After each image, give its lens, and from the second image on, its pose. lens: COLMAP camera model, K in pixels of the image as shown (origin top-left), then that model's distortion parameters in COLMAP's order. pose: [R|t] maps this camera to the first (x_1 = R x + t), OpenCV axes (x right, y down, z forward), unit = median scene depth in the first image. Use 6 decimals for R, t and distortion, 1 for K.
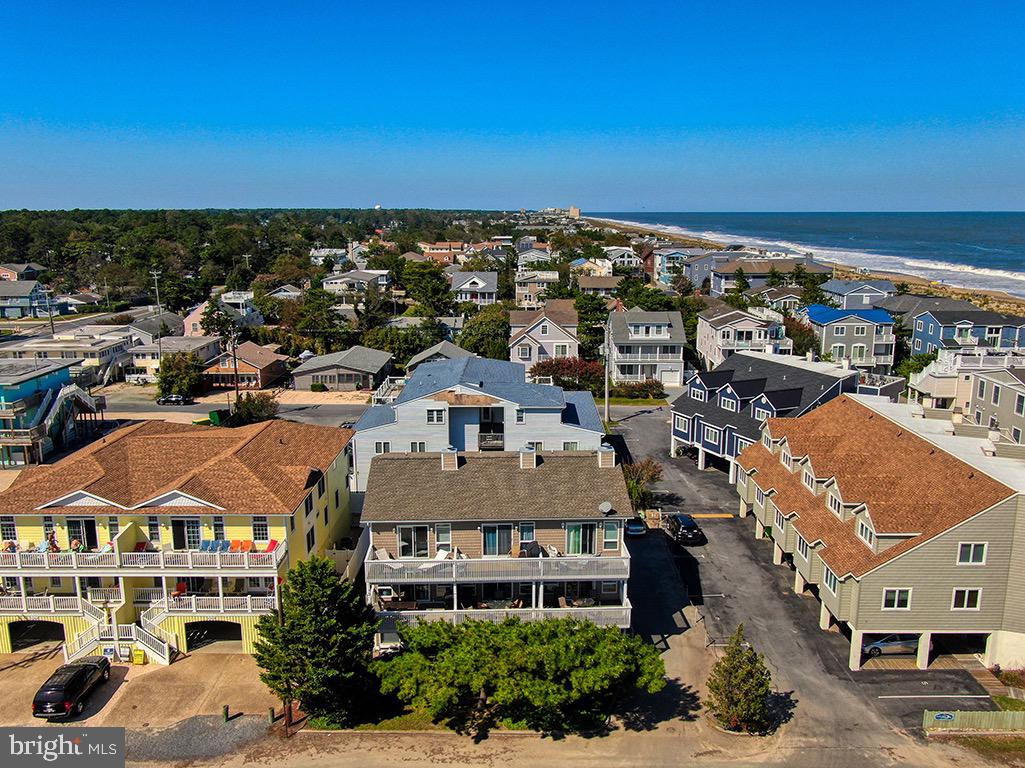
lens RADIAL K [[867.5, 0, 512.5], [0, 867.5, 384.0], [0, 0, 1]] dist [-0.004006, -0.003168]
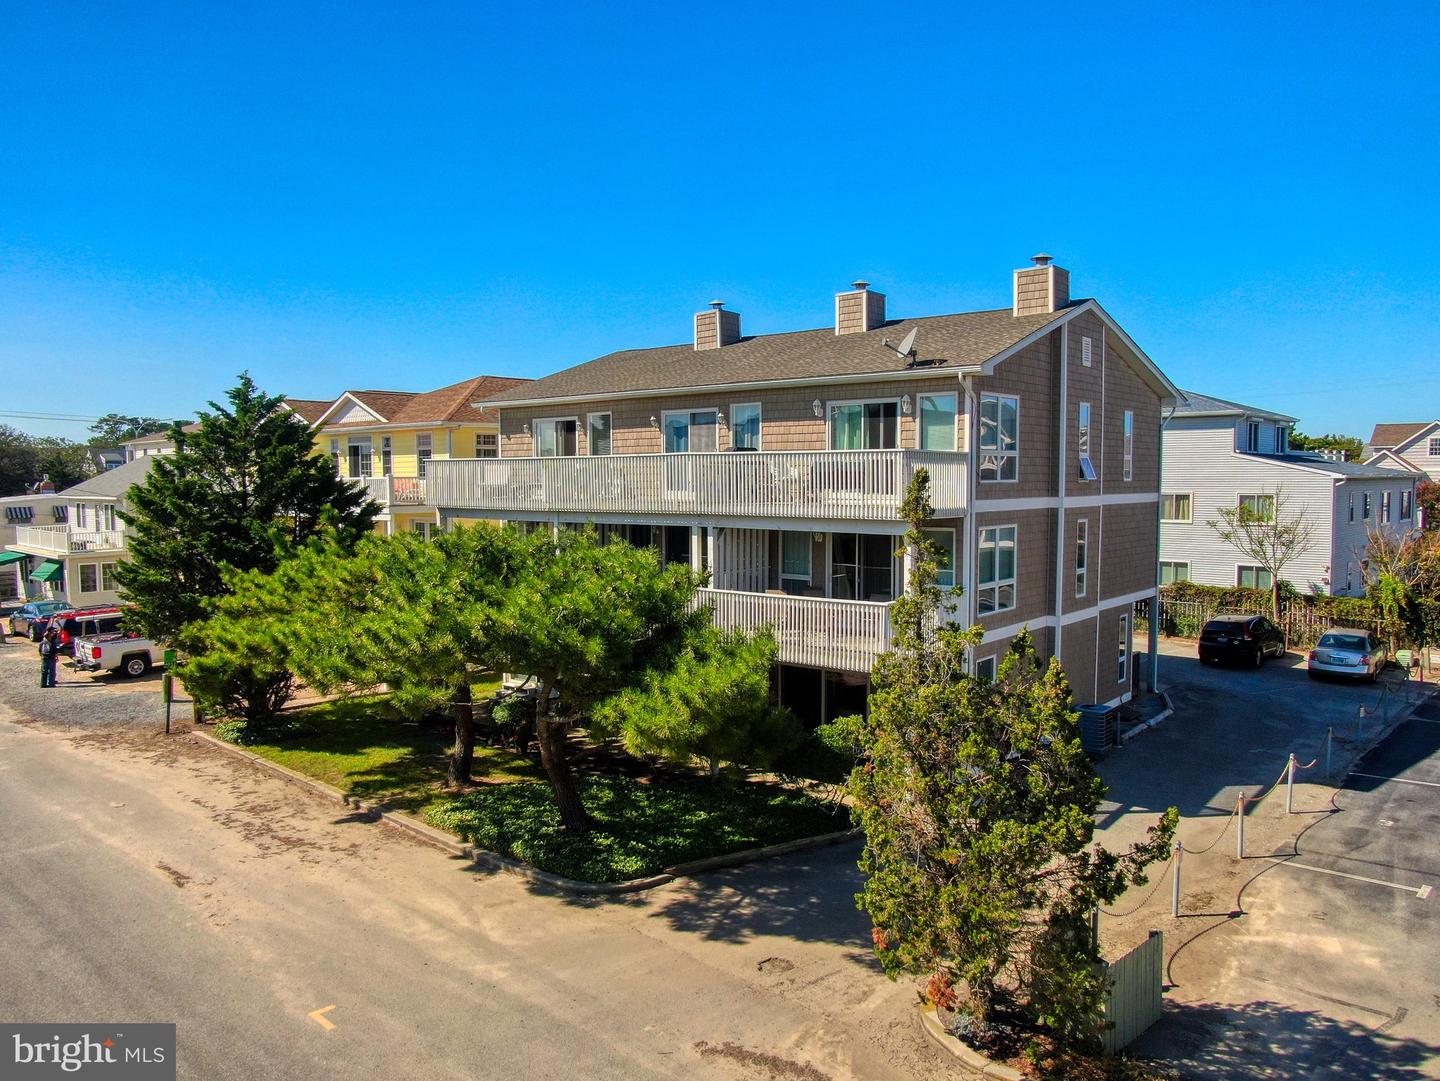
lens RADIAL K [[1043.7, 0, 720.0], [0, 1043.7, 540.5], [0, 0, 1]] dist [-0.024111, 0.003734]
pose [[0.743829, 0.041640, -0.667071, 0.357888], [-0.147054, 0.983796, -0.102565, 0.295766], [0.651992, 0.174387, 0.737900, 0.706425]]
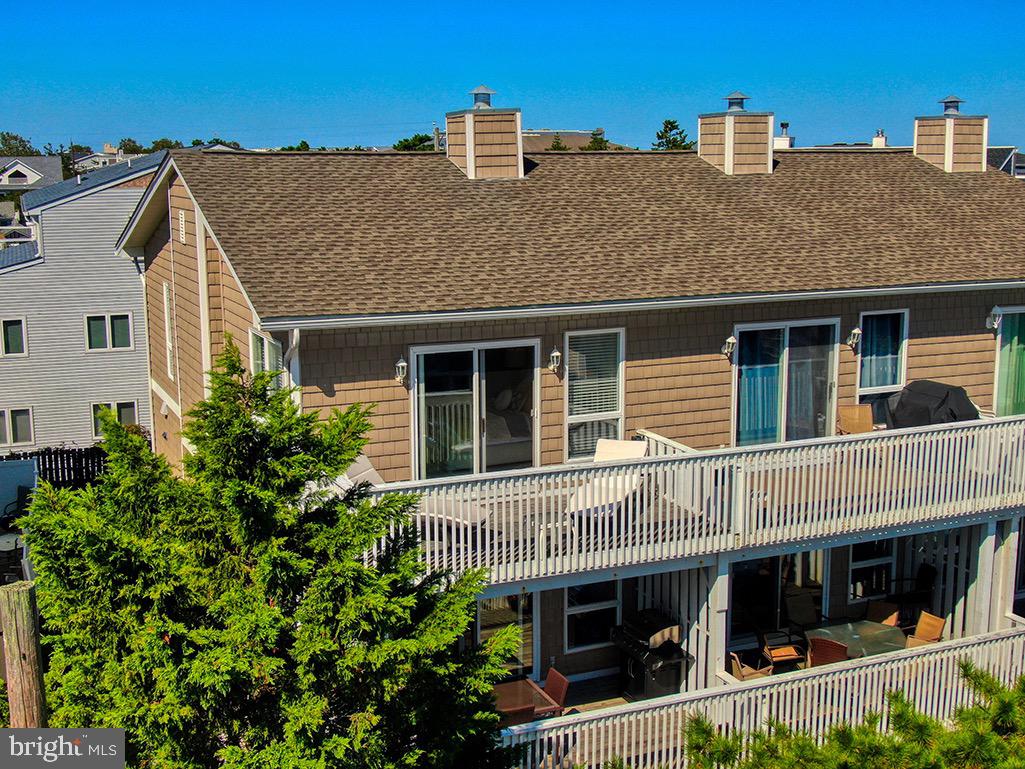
lens RADIAL K [[1276.5, 0, 512.5], [0, 1276.5, 384.5], [0, 0, 1]] dist [0.200713, -0.877441]
pose [[0.927648, -0.063794, 0.367966, -0.247420], [0.077439, 0.996745, -0.022421, 0.197348], [-0.365338, 0.049294, 0.929569, 0.744233]]
